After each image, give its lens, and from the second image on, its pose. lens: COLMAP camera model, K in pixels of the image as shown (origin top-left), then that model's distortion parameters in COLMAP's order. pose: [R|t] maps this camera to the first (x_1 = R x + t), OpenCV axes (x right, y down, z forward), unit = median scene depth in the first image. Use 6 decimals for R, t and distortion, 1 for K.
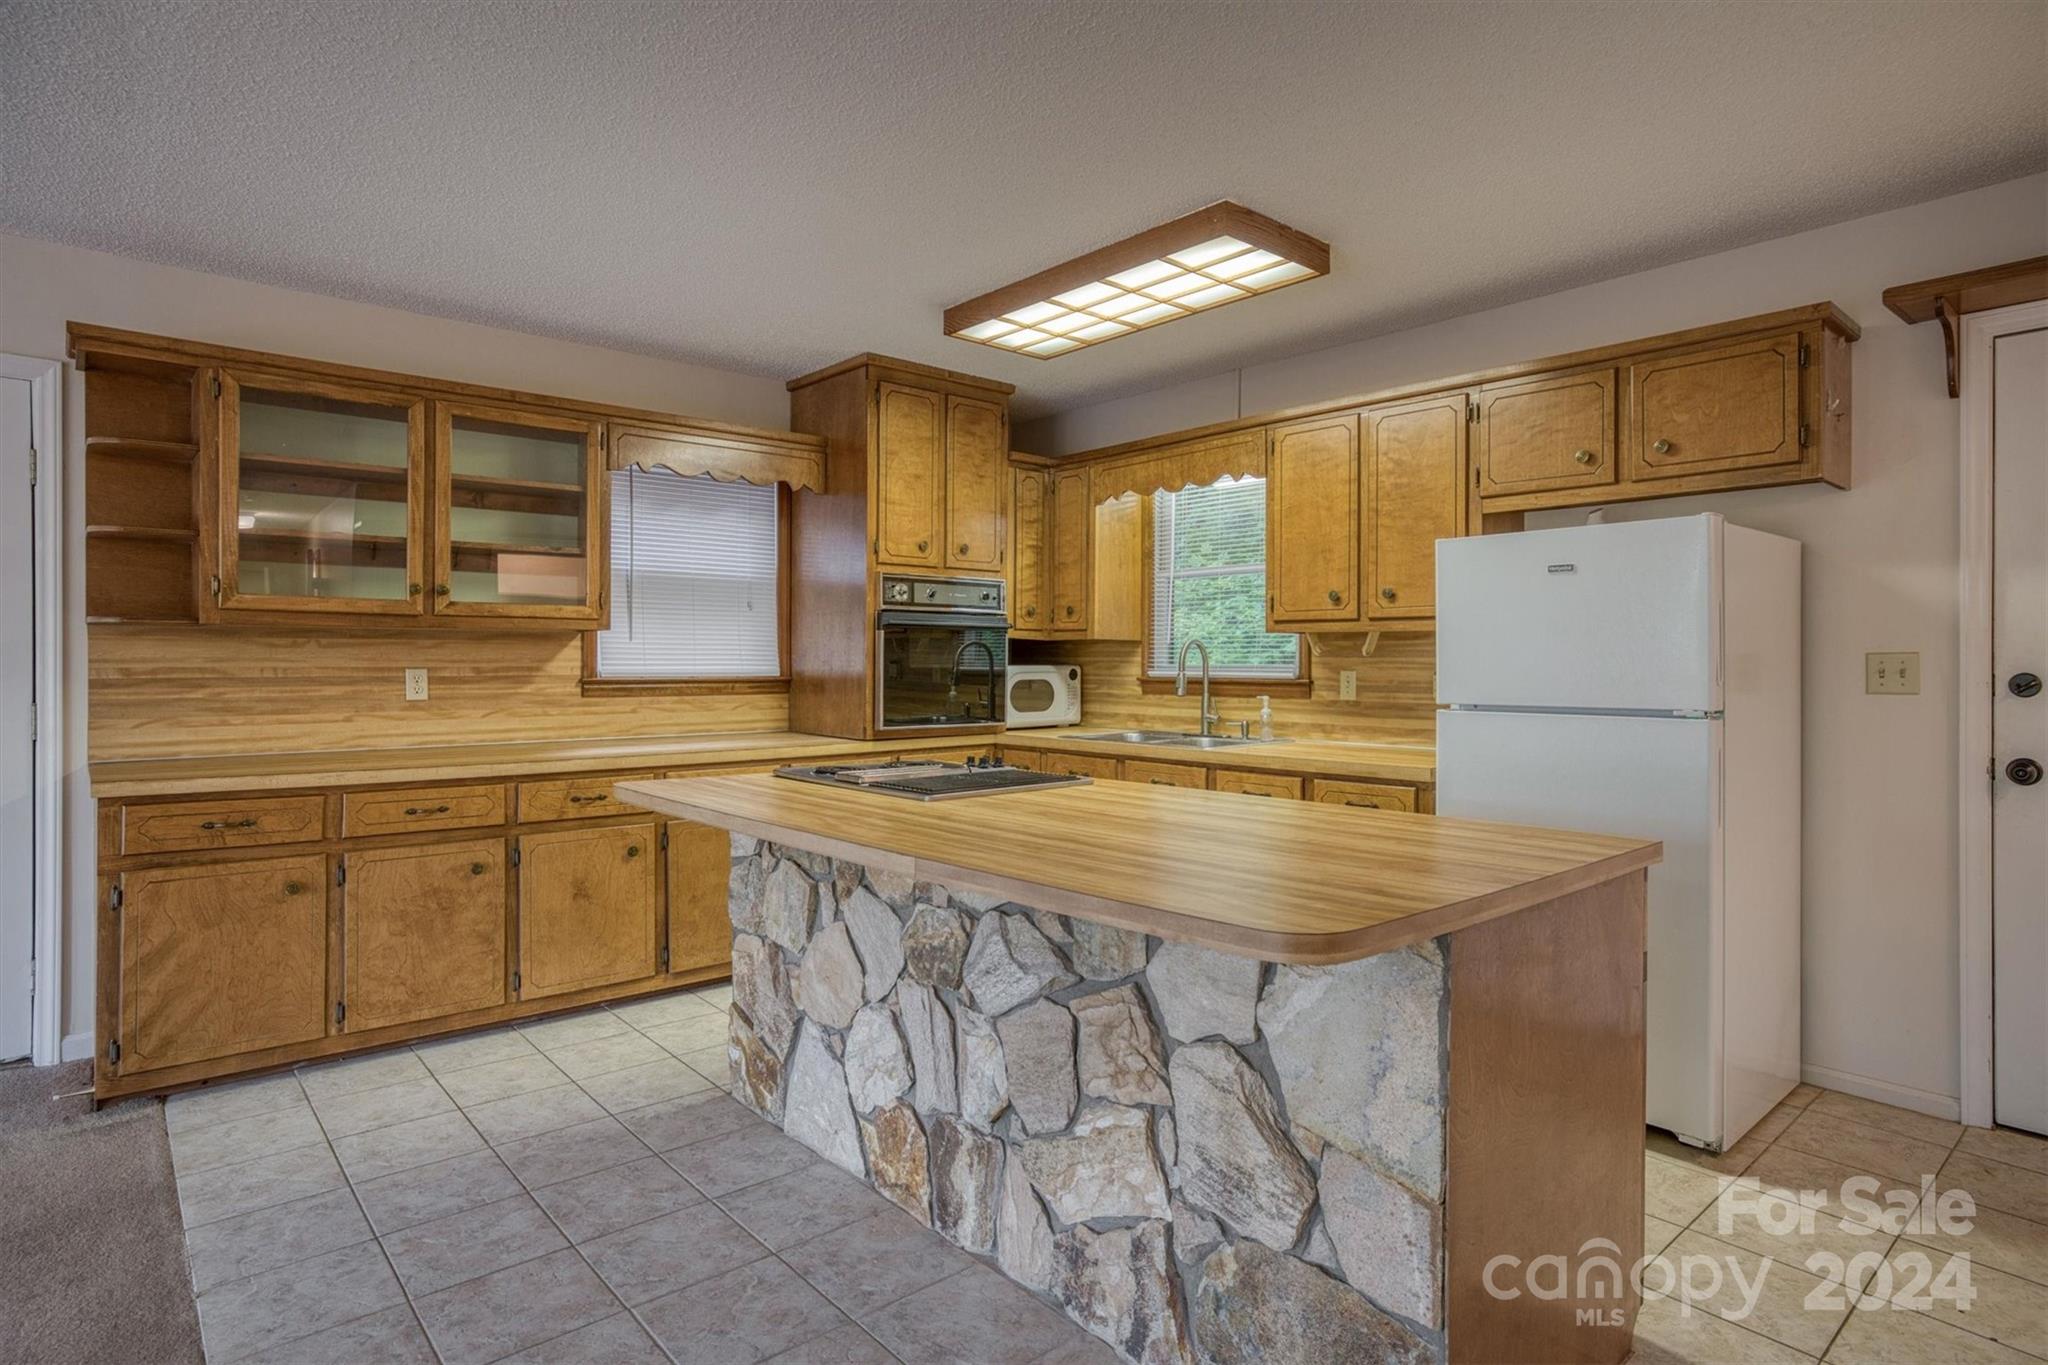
lens RADIAL K [[1090.9, 0, 1008.5], [0, 1090.9, 660.4], [0, 0, 1]] dist [-0.026483, 0.027677]
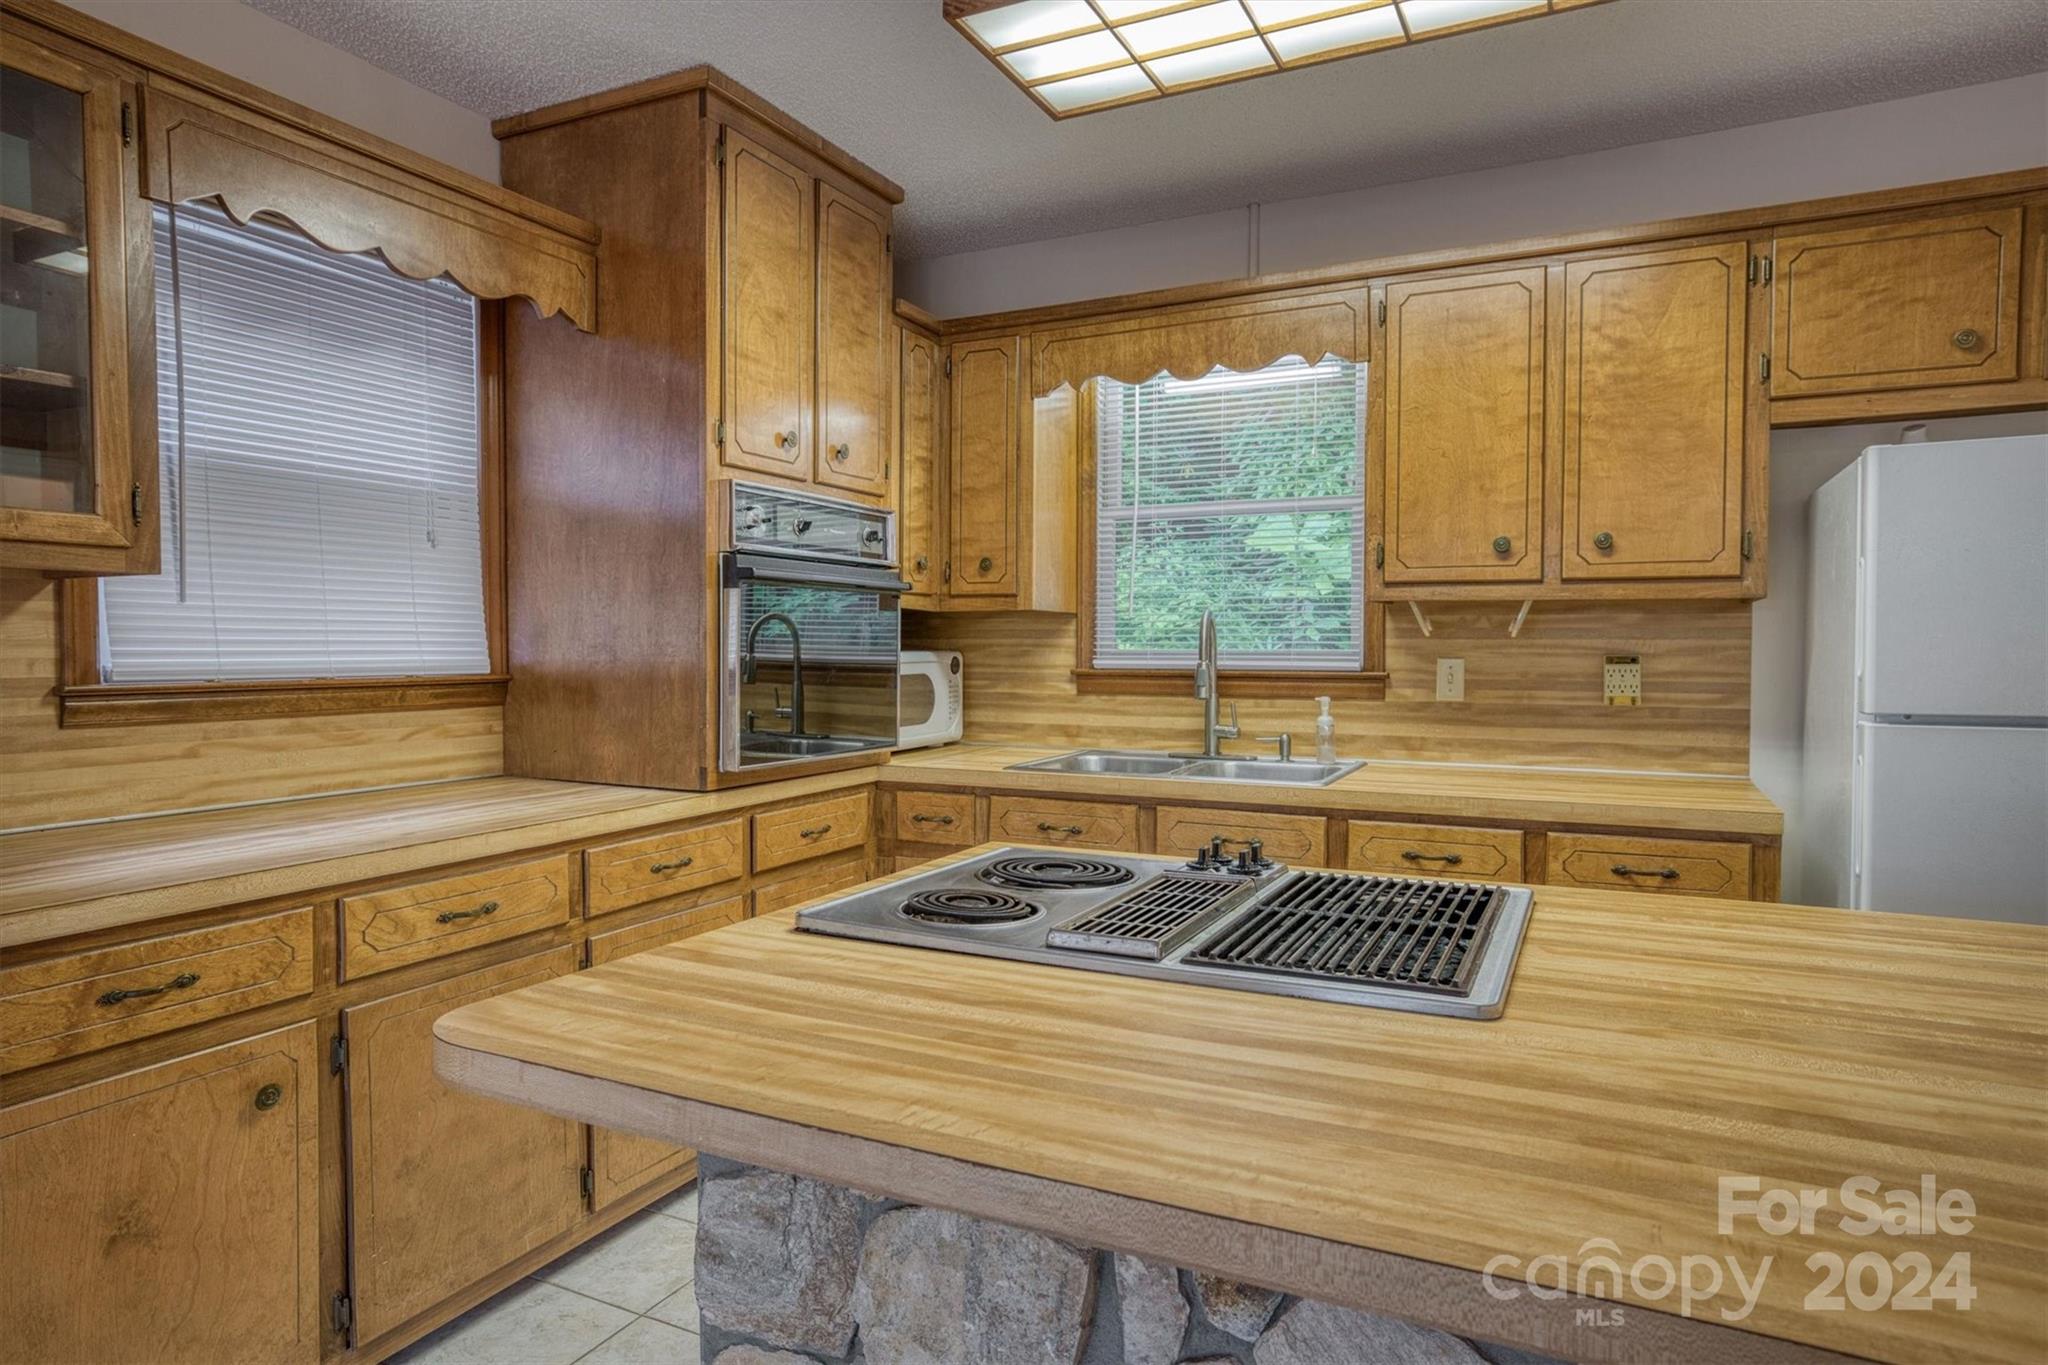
lens RADIAL K [[1201.8, 0, 1017.5], [0, 1201.8, 671.7], [0, 0, 1]] dist [-0.027034, 0.039462]
pose [[0.919978, -0.009950, 0.391843, -0.232379], [0.000762, 0.999721, 0.023596, -0.000079], [-0.391969, -0.021409, 0.919729, 0.414822]]
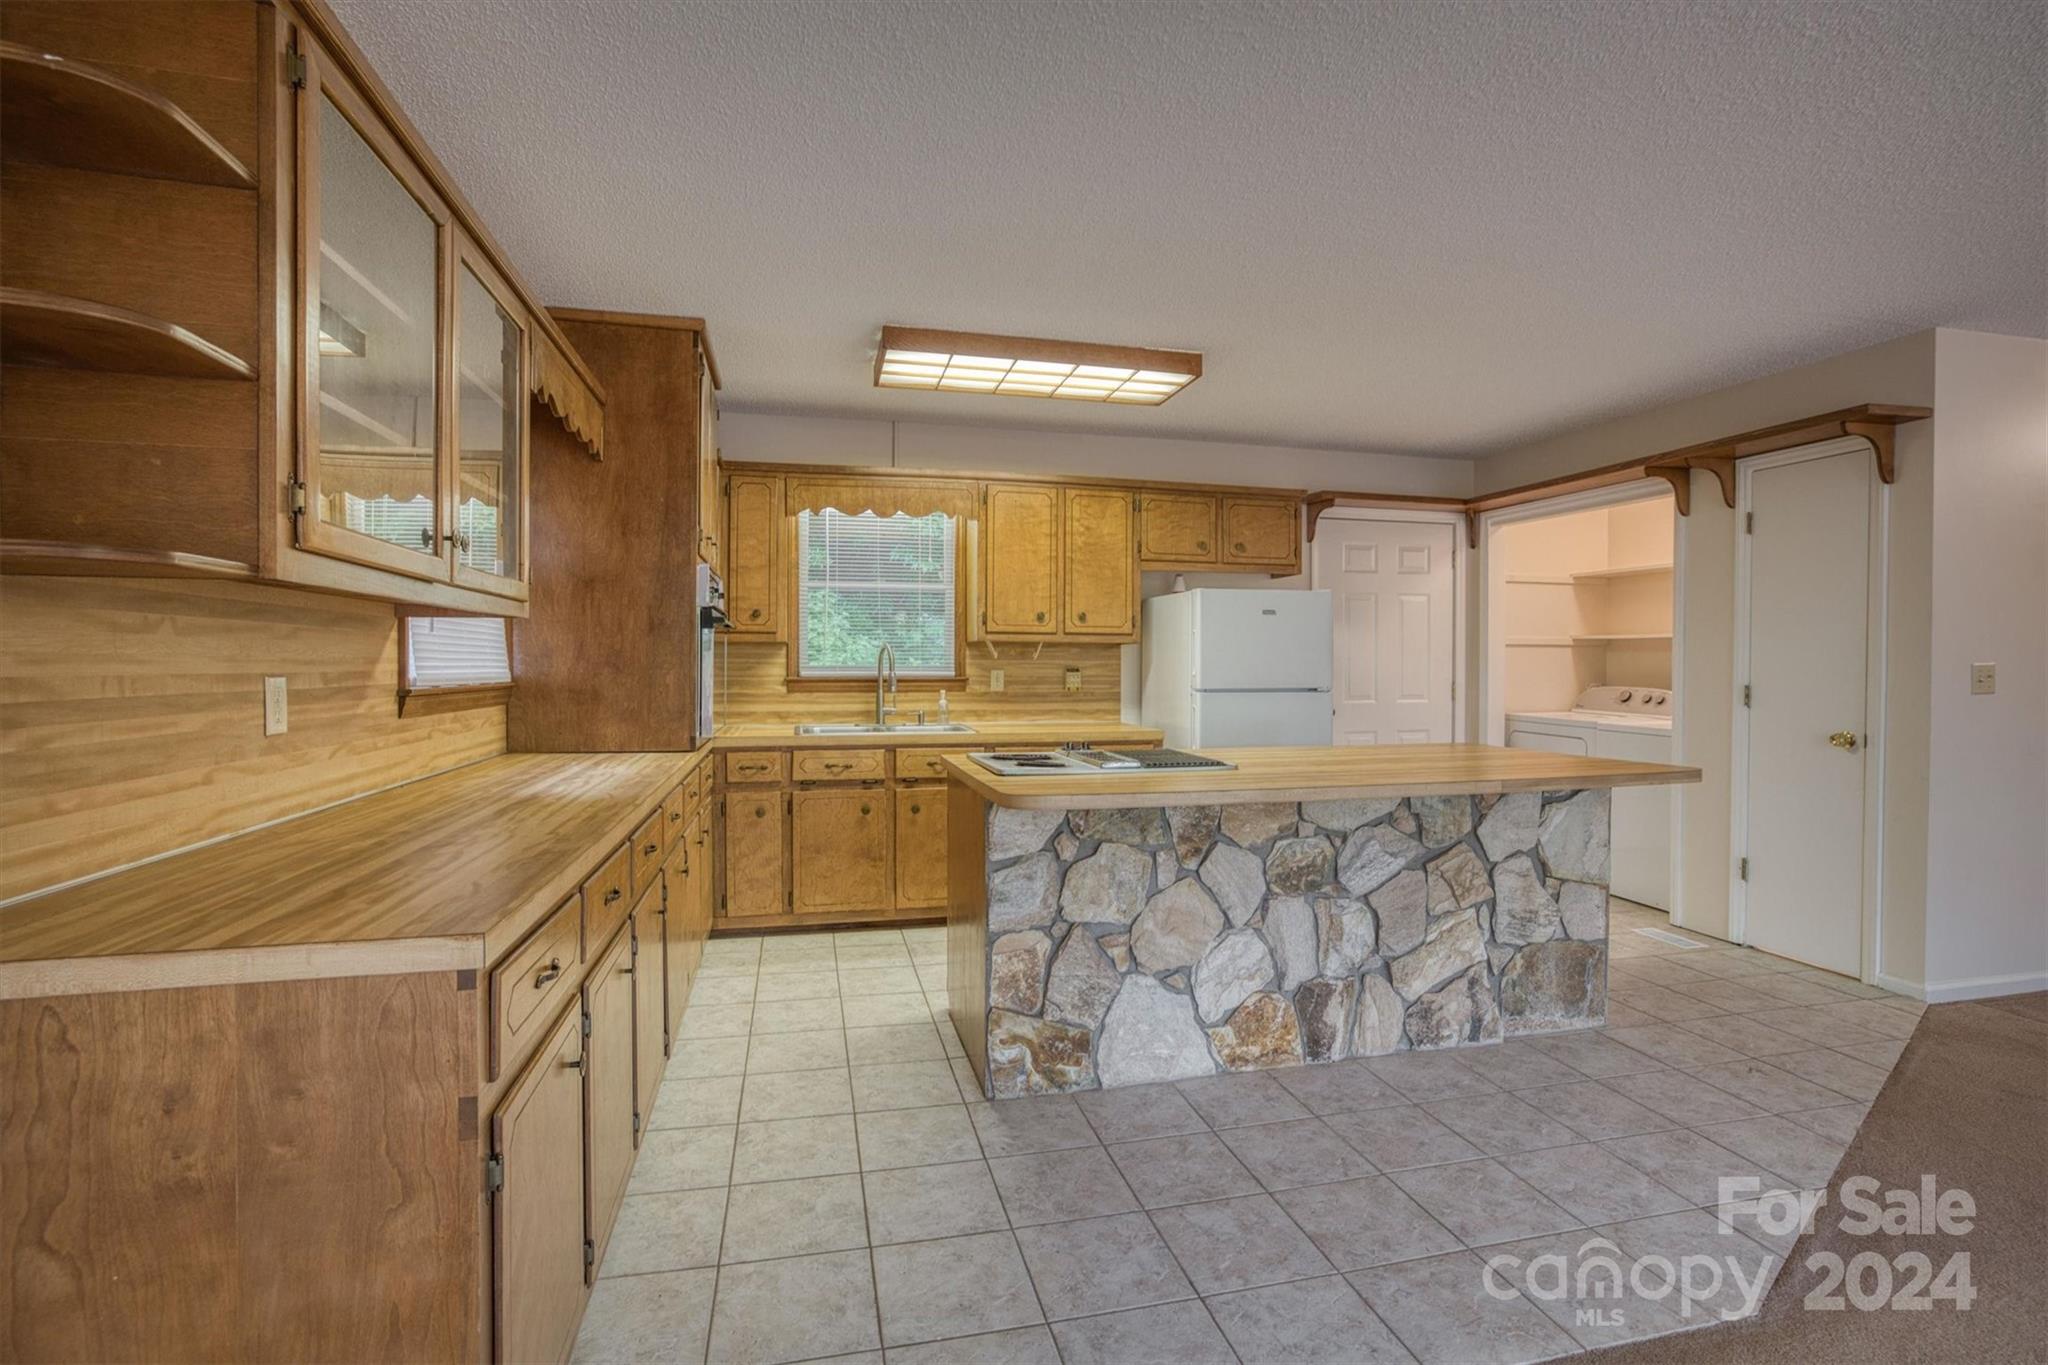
lens RADIAL K [[957.5, 0, 1021.4], [0, 957.5, 676.9], [0, 0, 1]] dist [-0.039005, 0.015961]
pose [[0.458280, -0.012778, 0.888716, -0.738072], [-0.001516, 0.999884, 0.015158, 0.000286], [-0.888807, -0.008294, 0.458207, 0.424724]]
